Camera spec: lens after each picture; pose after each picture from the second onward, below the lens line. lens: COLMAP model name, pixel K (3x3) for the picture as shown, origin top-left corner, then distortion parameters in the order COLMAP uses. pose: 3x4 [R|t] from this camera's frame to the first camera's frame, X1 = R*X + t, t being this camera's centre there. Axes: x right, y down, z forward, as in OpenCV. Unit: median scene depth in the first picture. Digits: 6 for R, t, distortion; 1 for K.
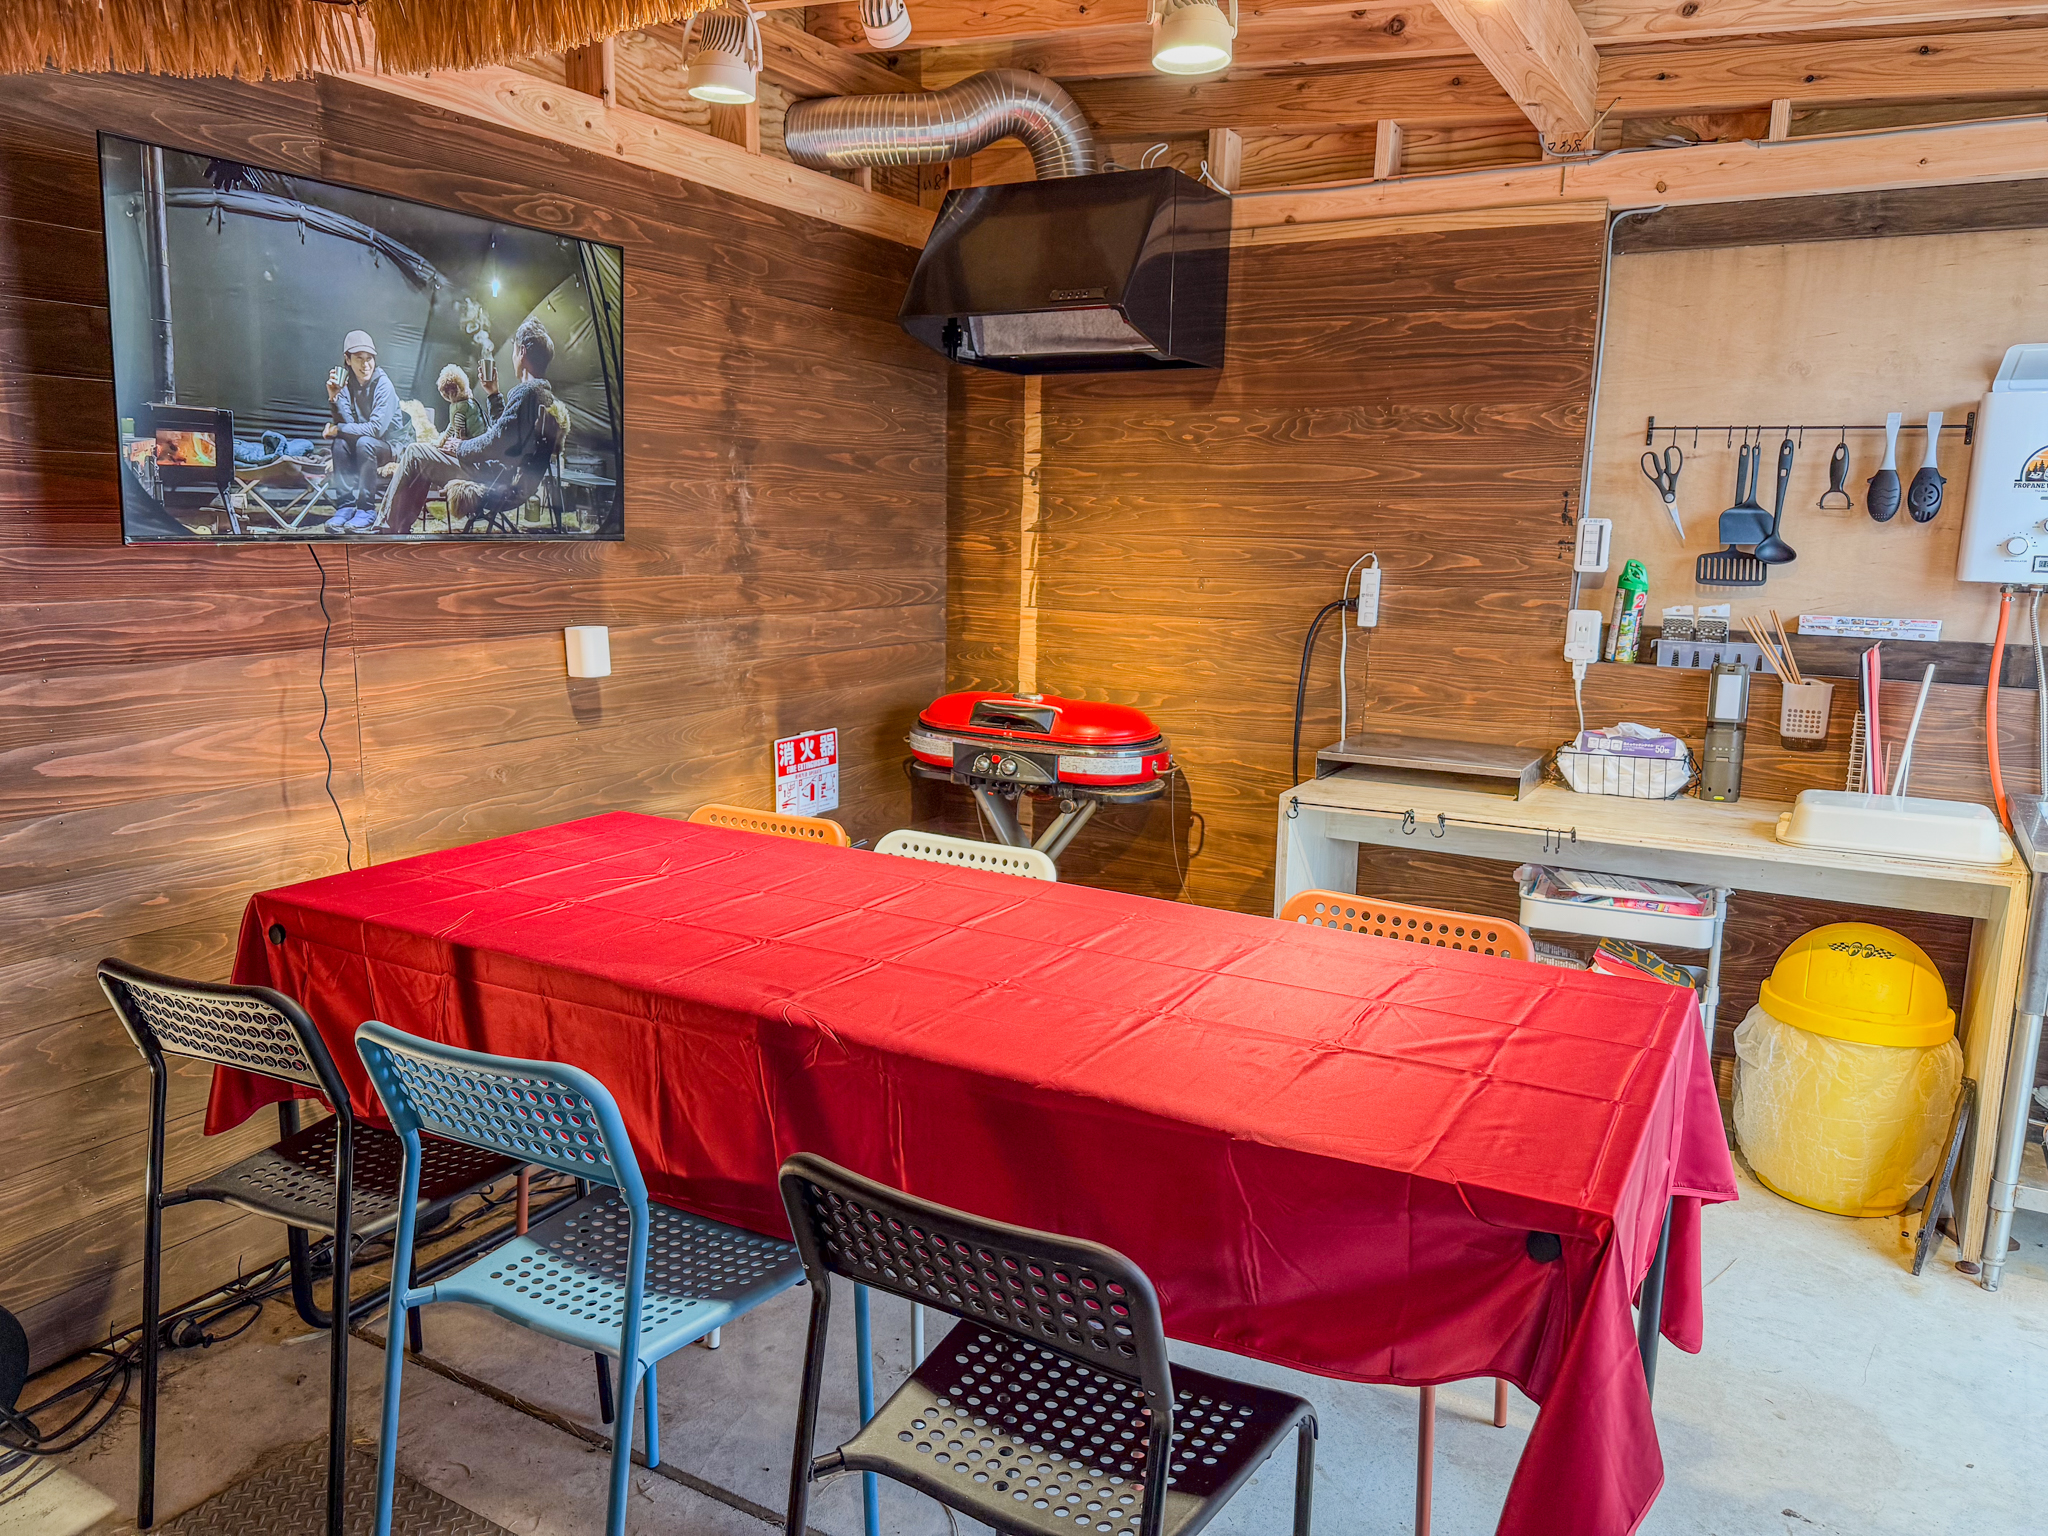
lens RADIAL K [[1422.8, 0, 1024.0], [0, 1422.8, 768.0], [0, 0, 1]] dist [0.033704, -0.043435]
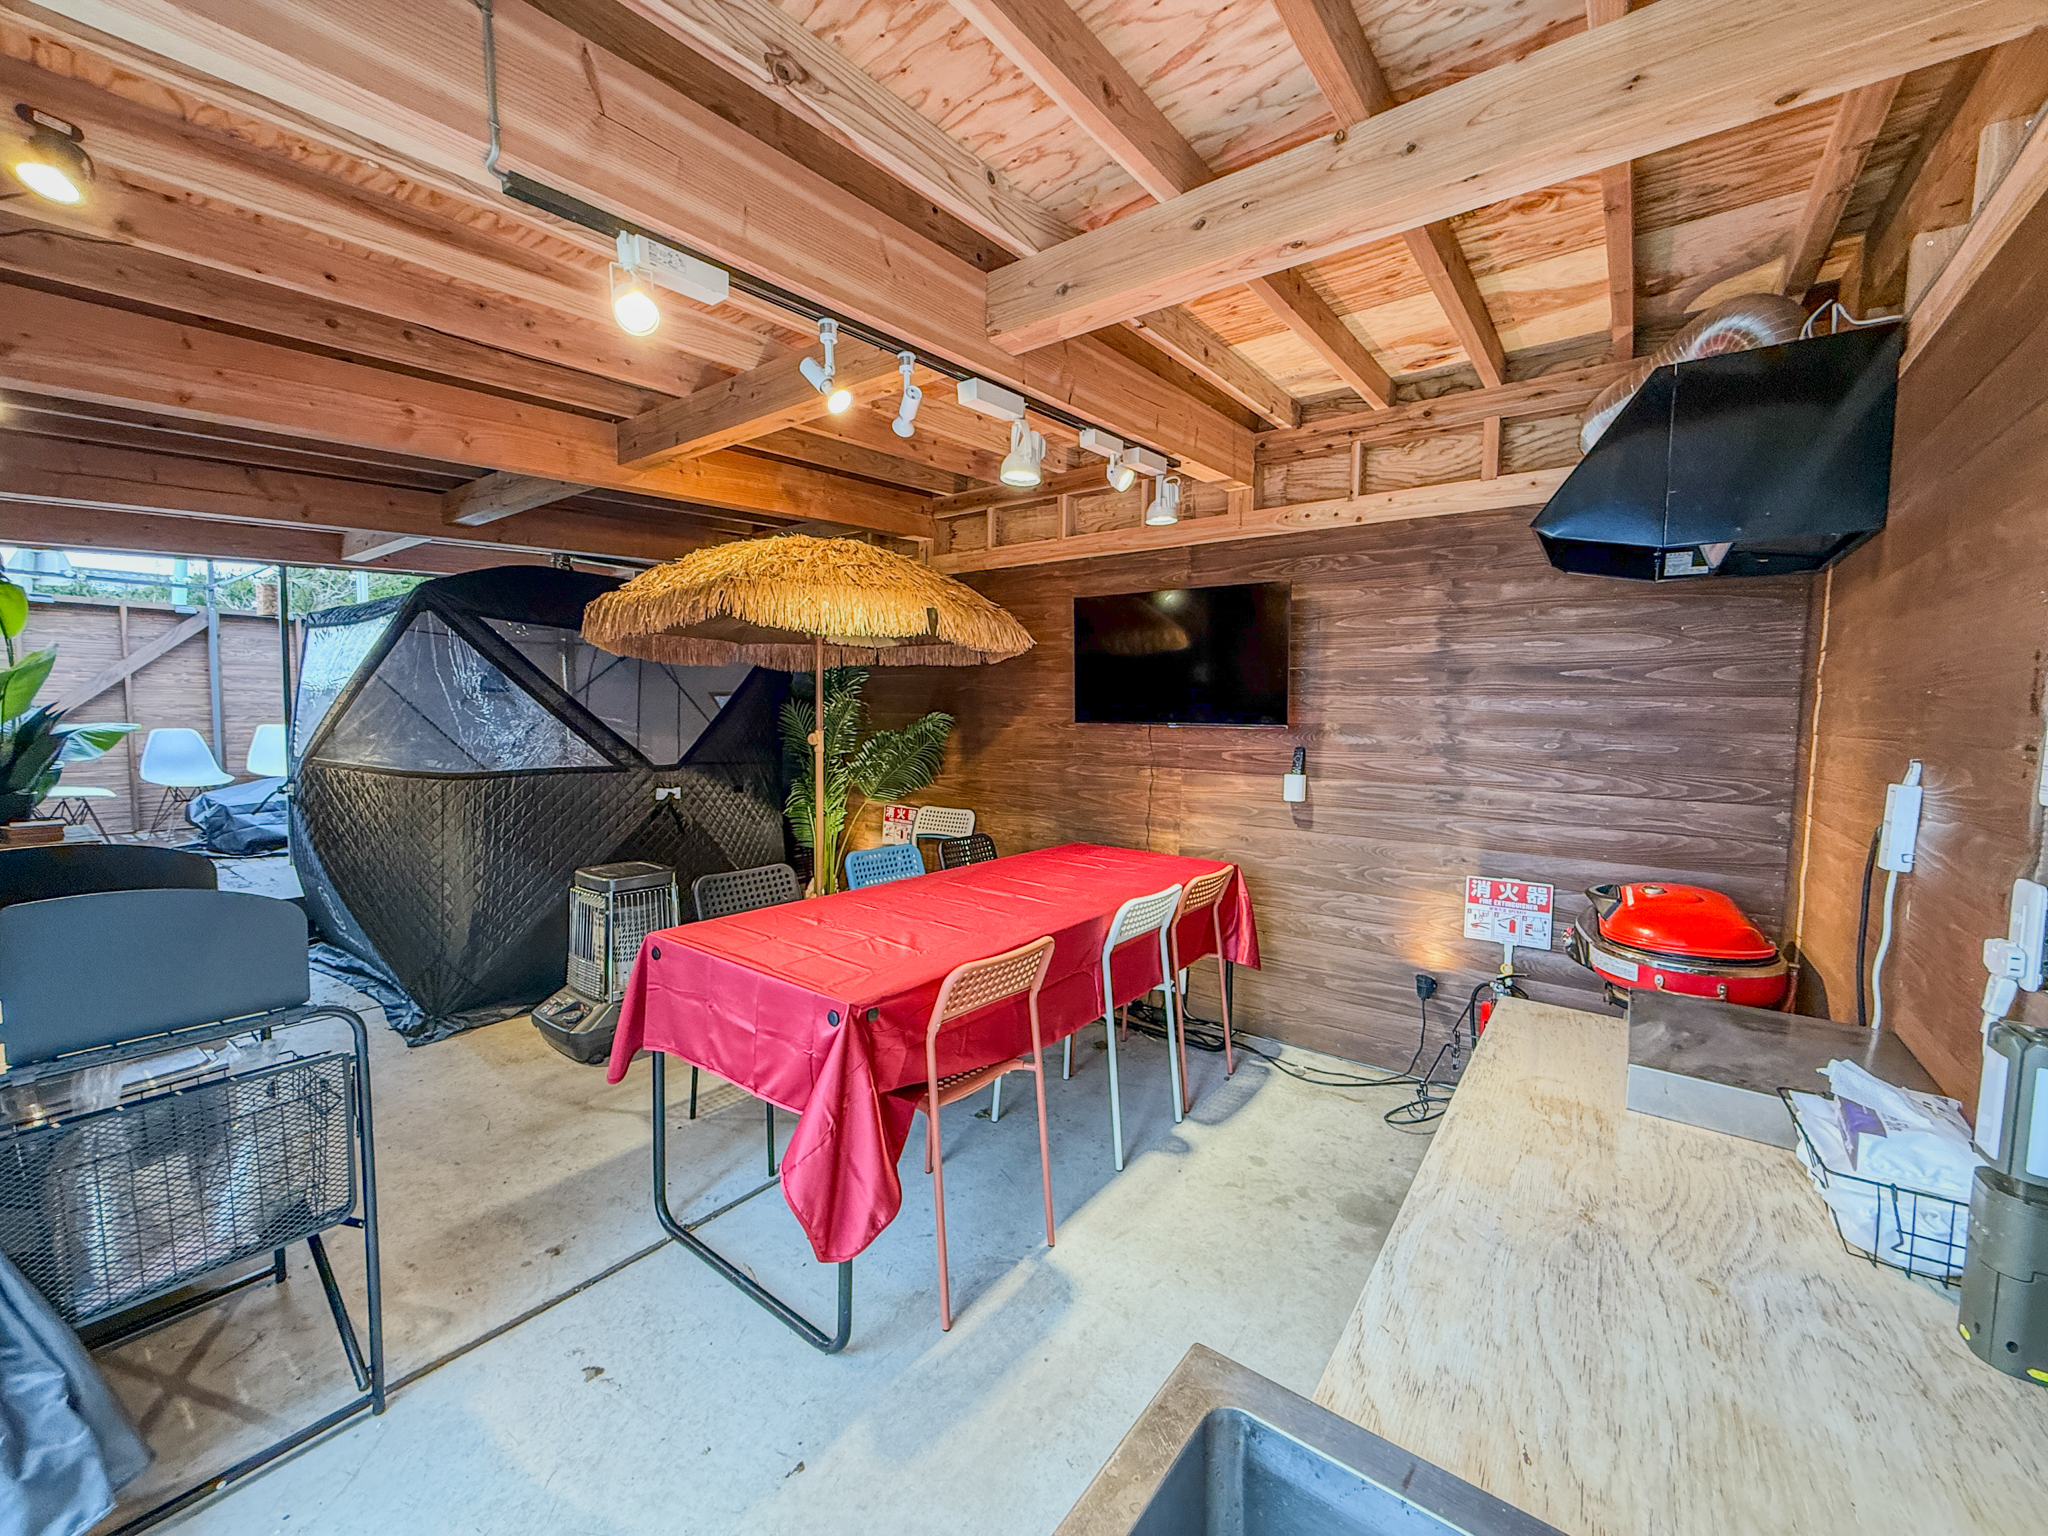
lens RADIAL K [[816.9, 0, 1020.9], [0, 816.9, 768.9], [0, 0, 1]] dist [0.002083, -0.000117]
pose [[-0.130776, 0.047872, -0.990255, 0.767748], [-0.191861, 0.978729, 0.072653, -0.109473], [0.972670, 0.199493, -0.118809, 0.734489]]
